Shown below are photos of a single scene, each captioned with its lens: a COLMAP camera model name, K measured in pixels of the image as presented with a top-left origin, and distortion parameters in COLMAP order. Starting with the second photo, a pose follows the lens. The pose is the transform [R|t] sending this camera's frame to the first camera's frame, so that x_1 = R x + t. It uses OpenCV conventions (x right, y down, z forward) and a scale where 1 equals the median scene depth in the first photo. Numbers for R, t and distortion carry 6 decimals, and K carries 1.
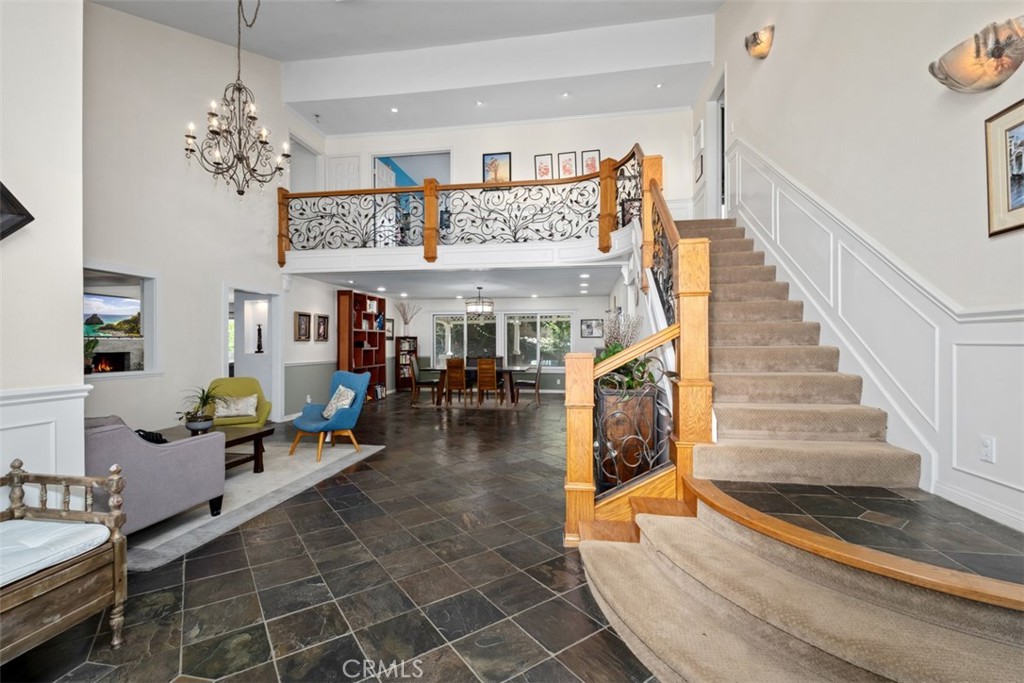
lens RADIAL K [[437.6, 0, 514.5], [0, 437.6, 336.9], [0, 0, 1]] dist [0.000730, -0.005473]
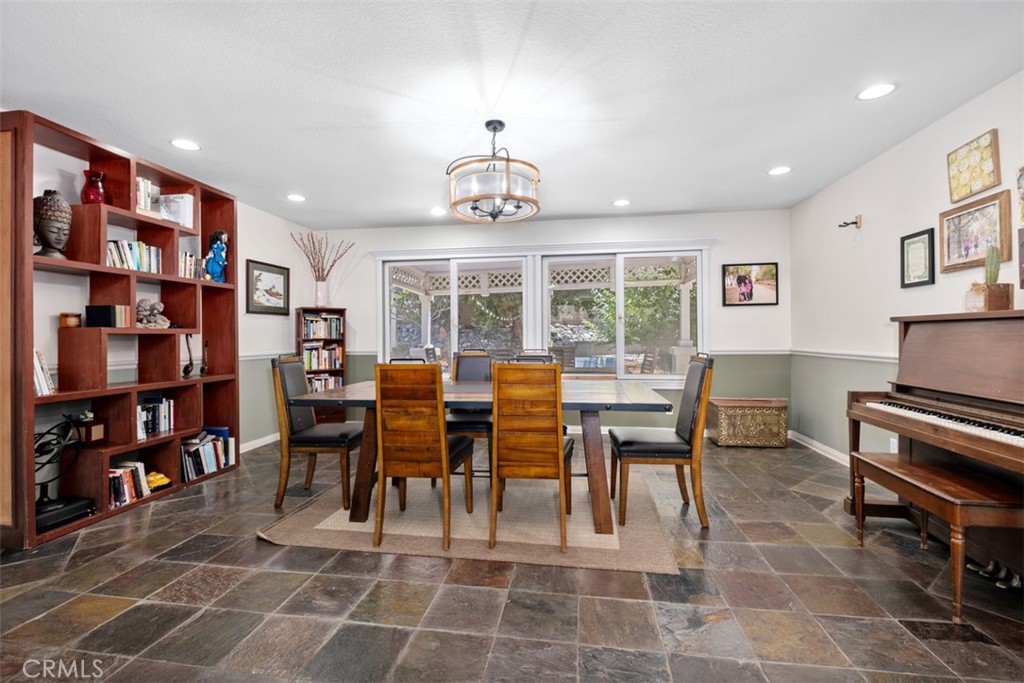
lens RADIAL K [[442.6, 0, 514.0], [0, 442.6, 335.9], [0, 0, 1]] dist [0.001212, -0.006015]
pose [[0.999932, -0.005754, 0.010170, -0.055765], [0.005654, 0.999936, 0.009785, 0.024208], [-0.010226, -0.009727, 0.999900, 0.551036]]
